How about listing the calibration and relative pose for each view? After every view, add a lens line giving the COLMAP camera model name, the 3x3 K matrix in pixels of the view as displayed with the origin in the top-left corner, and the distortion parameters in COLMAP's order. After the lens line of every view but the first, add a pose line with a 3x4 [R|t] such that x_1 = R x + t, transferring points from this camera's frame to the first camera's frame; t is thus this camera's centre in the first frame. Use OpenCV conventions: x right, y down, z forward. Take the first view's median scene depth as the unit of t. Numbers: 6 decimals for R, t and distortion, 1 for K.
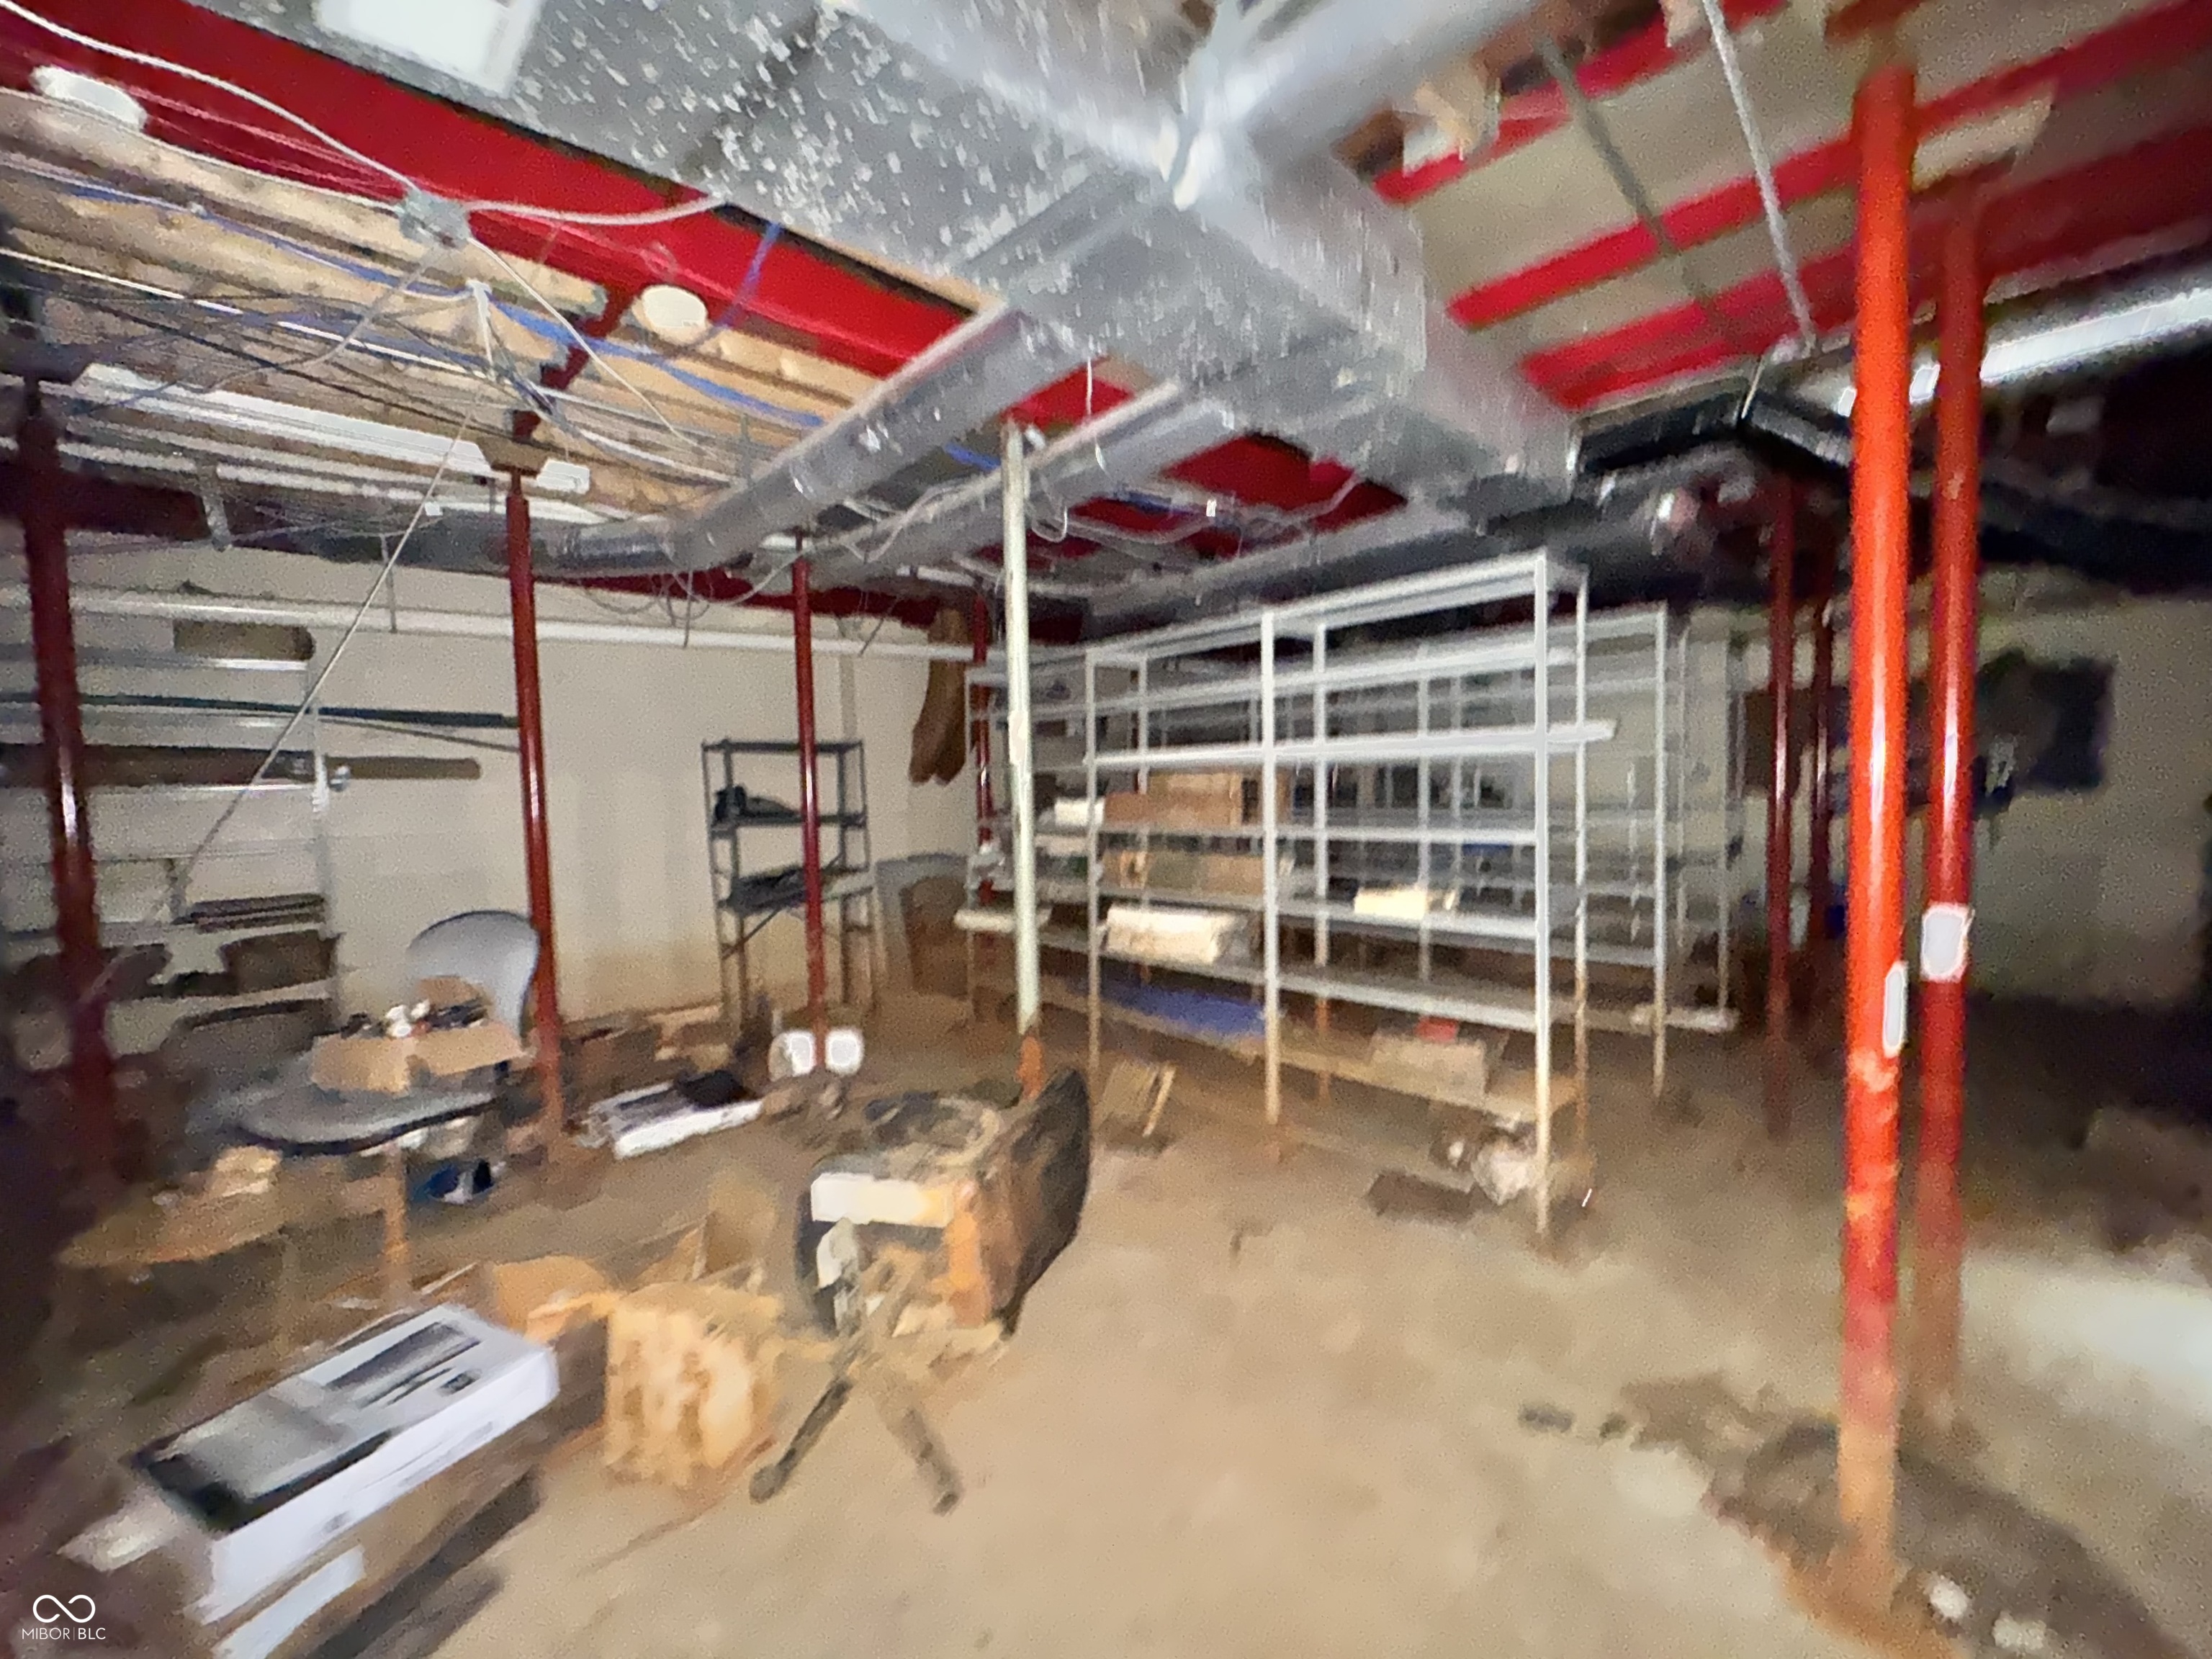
lens RADIAL K [[887.2, 0, 1106.0], [0, 887.2, 829.5], [0, 0, 1]] dist [-0.001580, 0.000273]
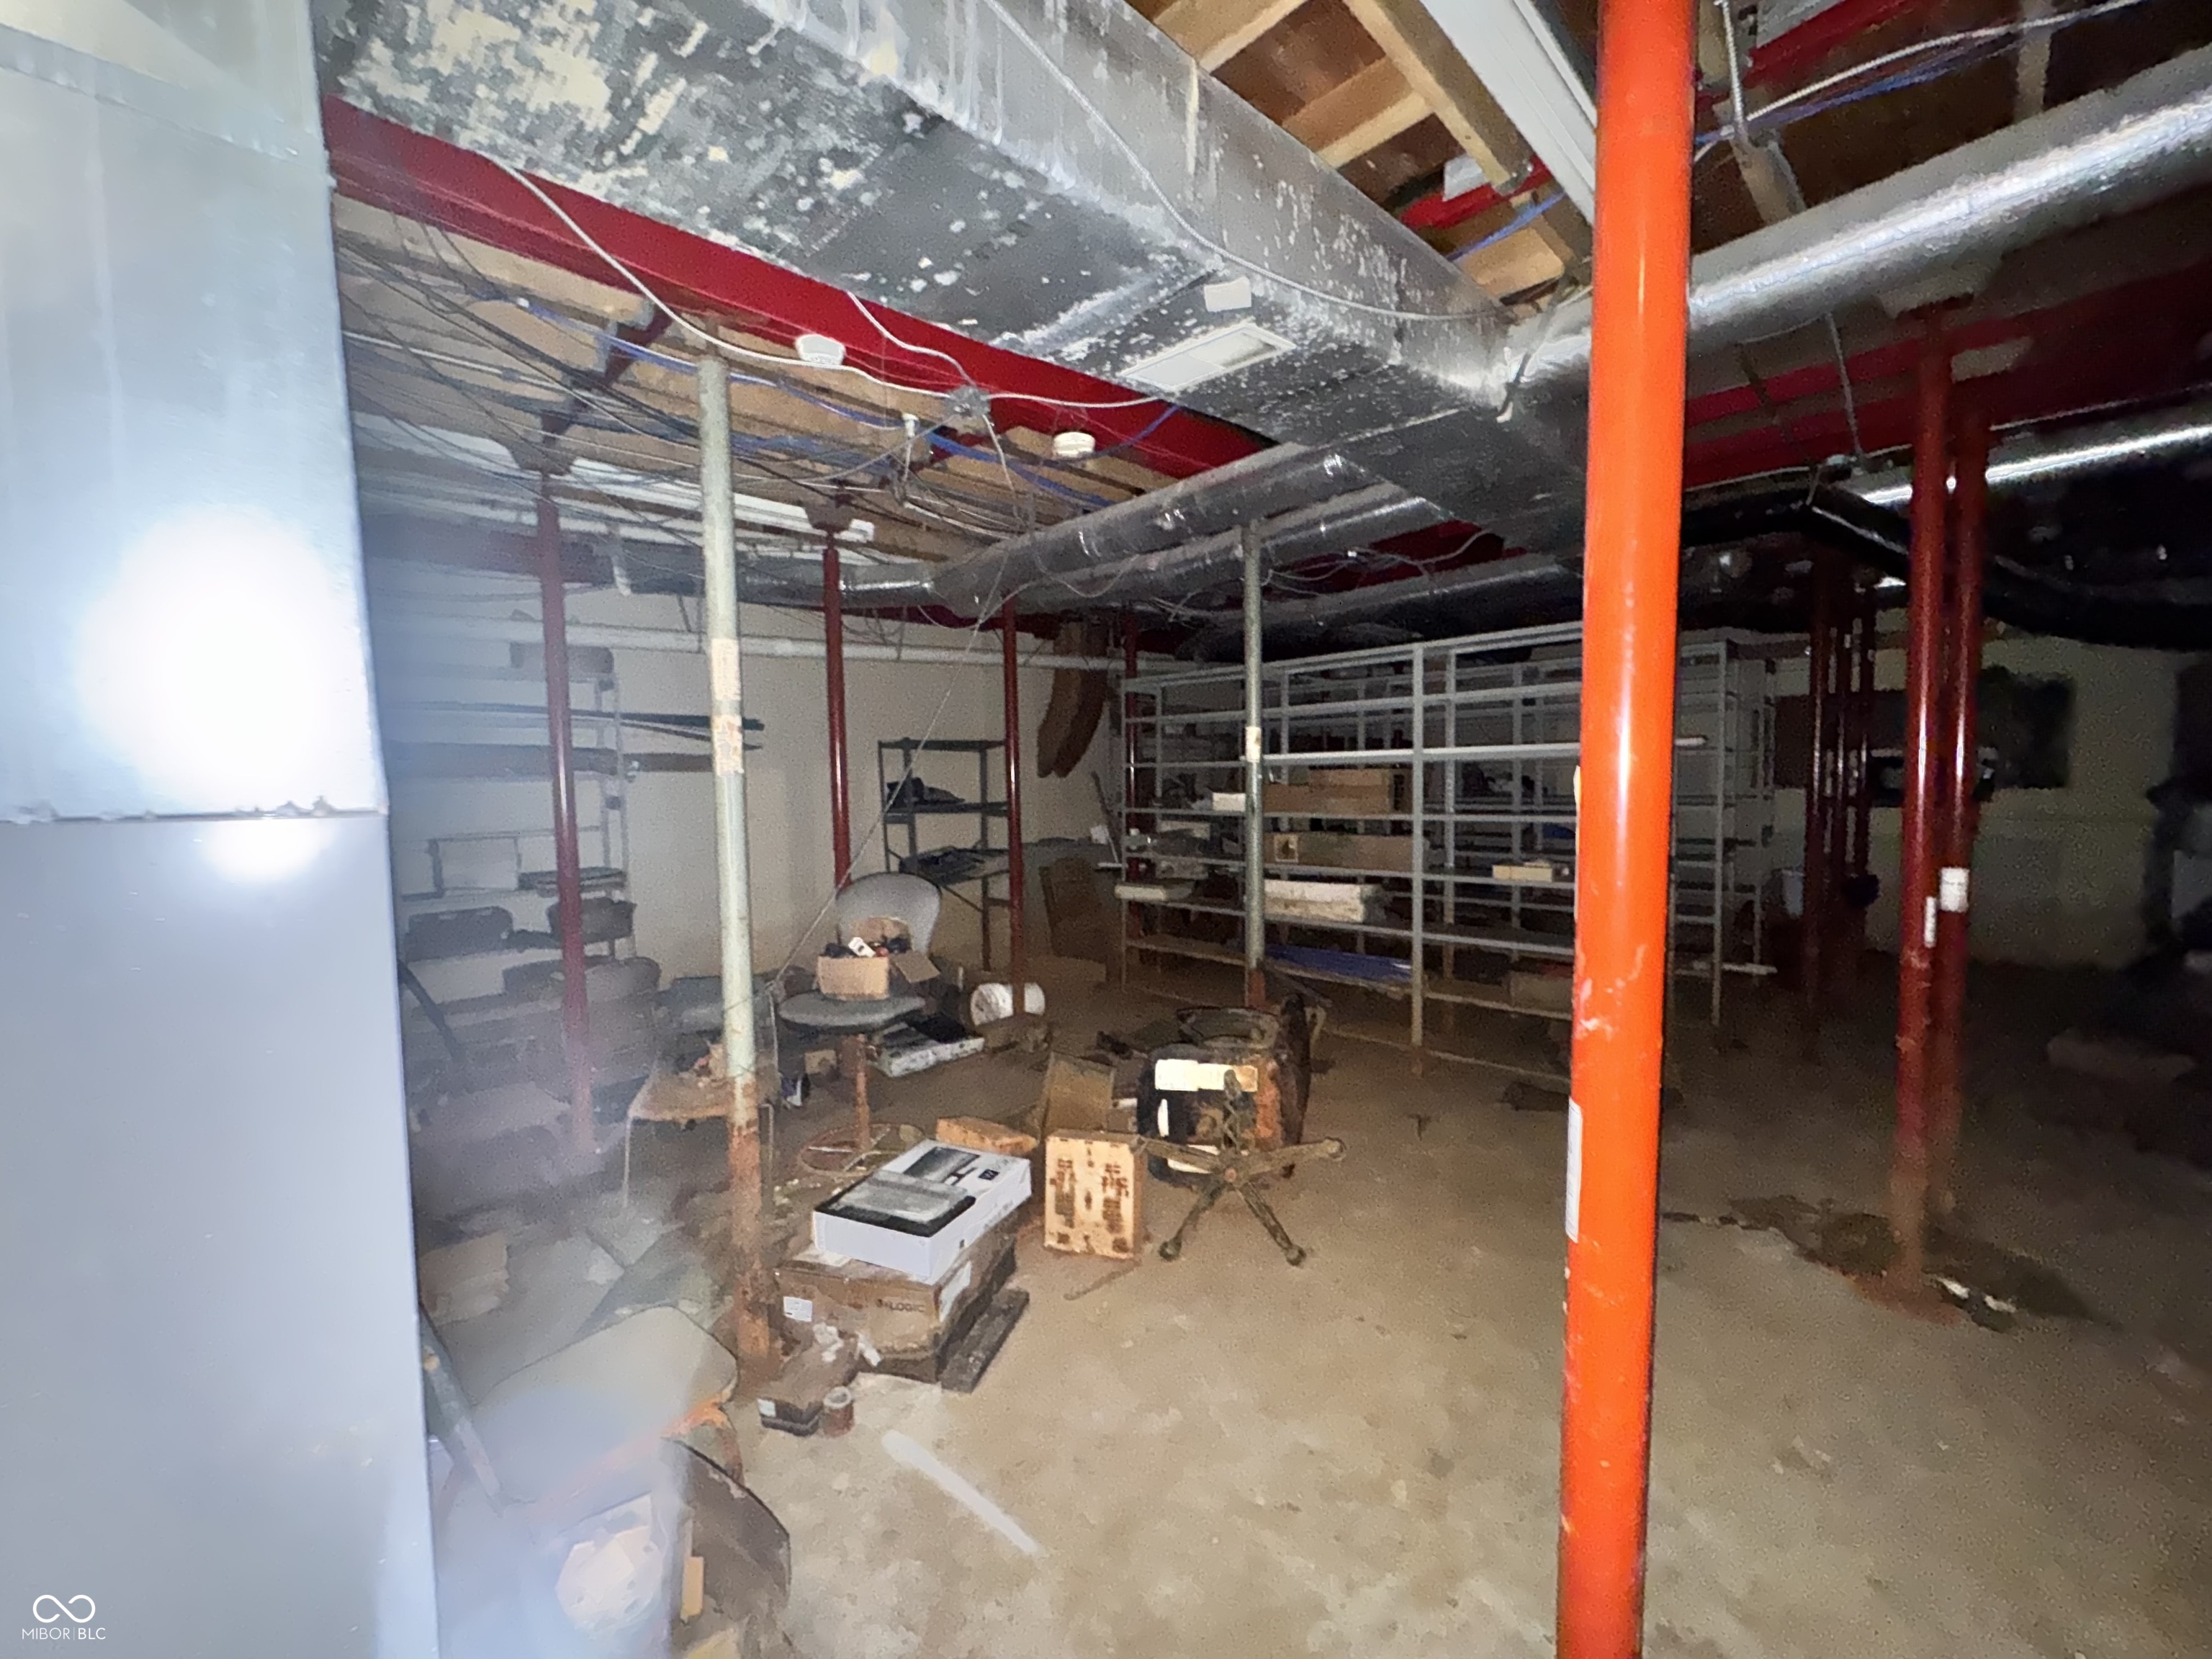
lens RADIAL K [[892.8, 0, 1106.0], [0, 892.8, 829.5], [0, 0, 1]] dist [-0.001238, -0.000269]
pose [[0.999874, 0.002544, 0.015688, -0.265616], [-0.002694, 0.999951, 0.009509, 0.009417], [-0.015663, -0.009550, 0.999832, -0.250232]]
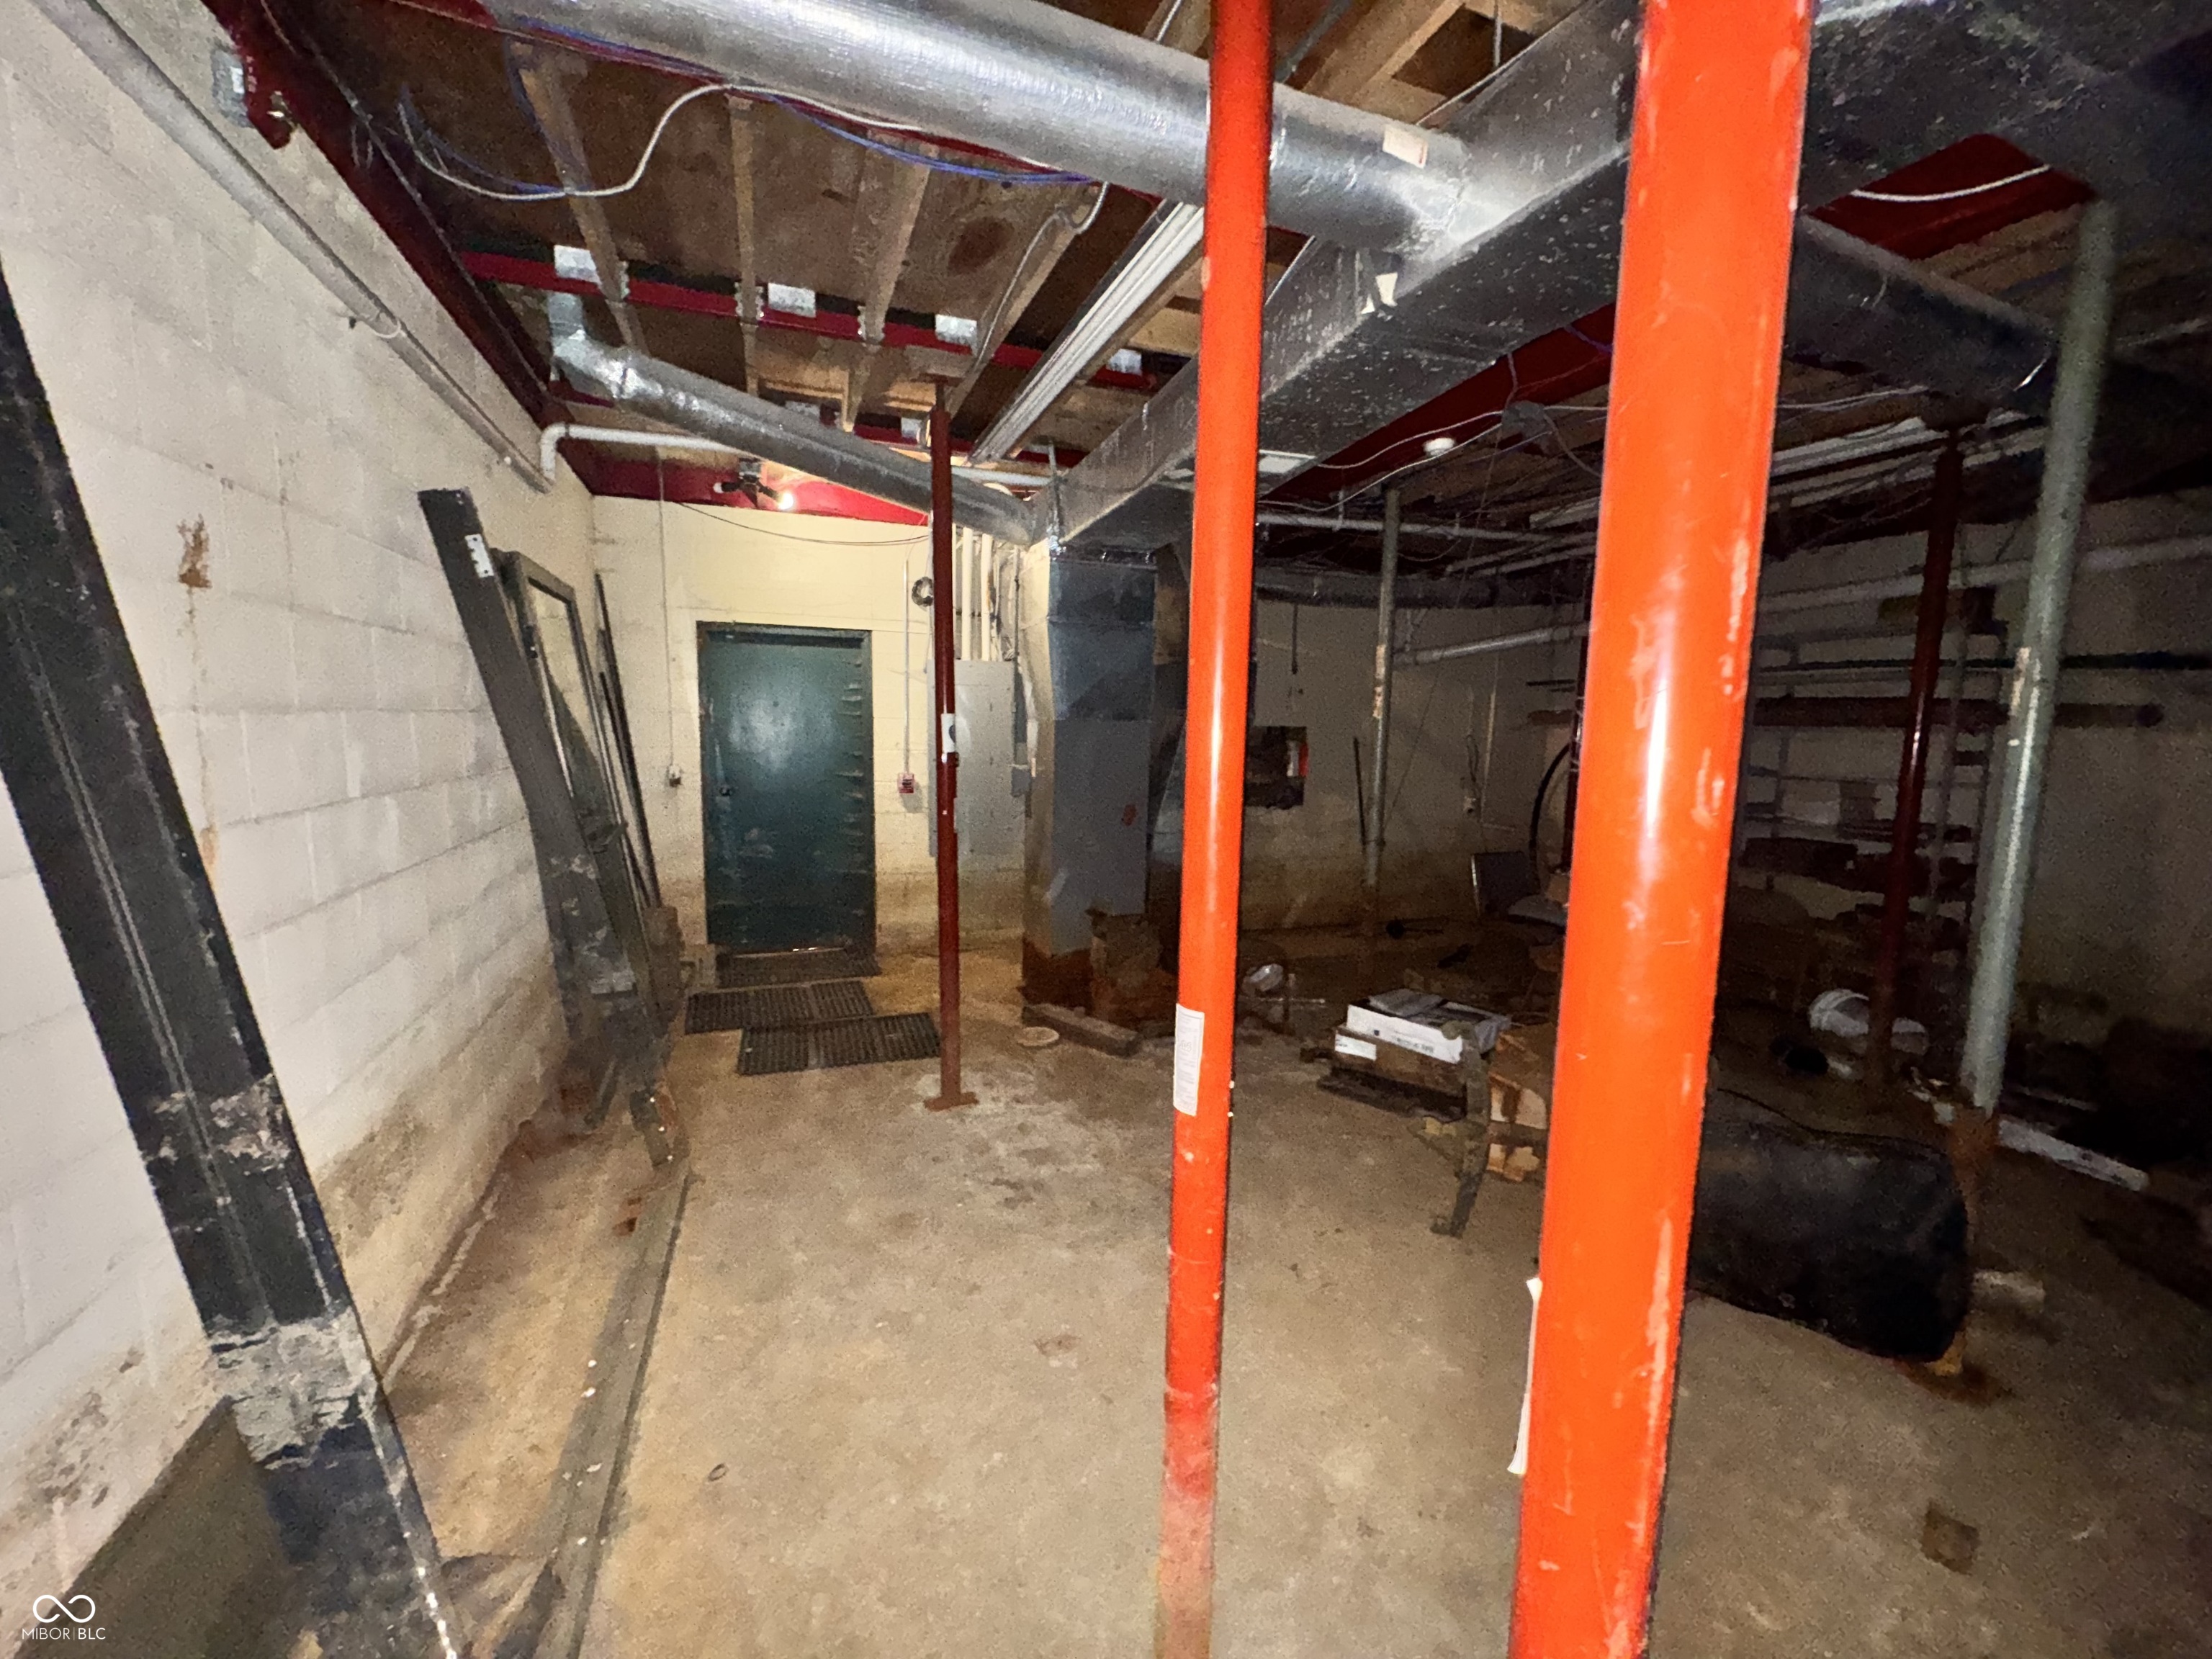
lens RADIAL K [[892.8, 0, 1106.0], [0, 892.8, 829.5], [0, 0, 1]] dist [-0.001238, -0.000269]
pose [[-0.378875, 0.110668, -0.918807, 0.653957], [-0.059087, 0.987906, 0.143356, -0.026953], [0.923560, 0.108603, -0.367754, 0.480765]]
